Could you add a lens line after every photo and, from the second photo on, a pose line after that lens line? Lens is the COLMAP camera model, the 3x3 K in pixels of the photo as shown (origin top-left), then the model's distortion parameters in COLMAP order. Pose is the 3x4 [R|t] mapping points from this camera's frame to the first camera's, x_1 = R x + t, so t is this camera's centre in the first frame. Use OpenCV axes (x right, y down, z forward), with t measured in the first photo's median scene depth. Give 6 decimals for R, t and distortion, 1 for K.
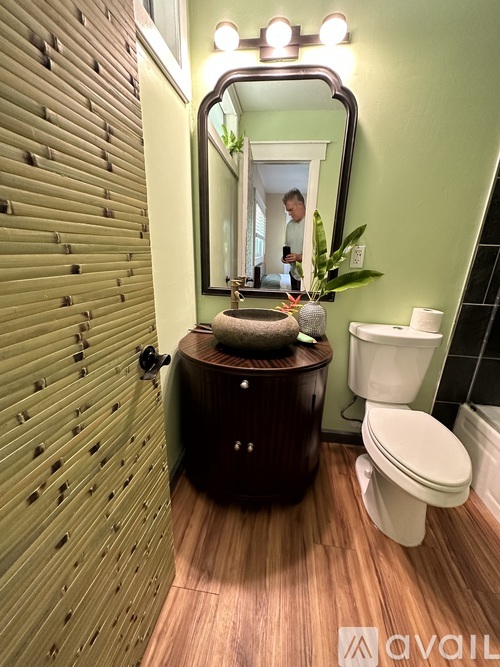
lens RADIAL K [[265.8, 0, 250.2], [0, 265.8, 334.8], [0, 0, 1]] dist [-0.003642, -0.000340]
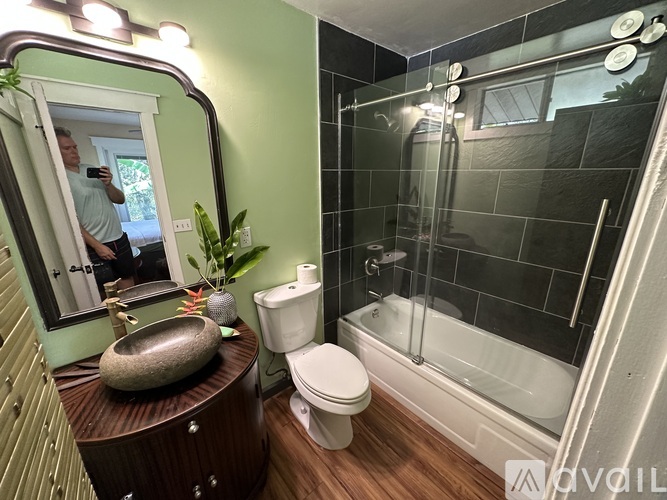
lens RADIAL K [[265.8, 0, 335.3], [0, 265.8, 250.7], [0, 0, 1]] dist [-0.003642, -0.000340]
pose [[0.656949, -0.240403, 0.714580, -0.149527], [0.250853, 0.963497, 0.093524, -0.257745], [-0.710979, 0.117814, 0.693274, -0.009234]]
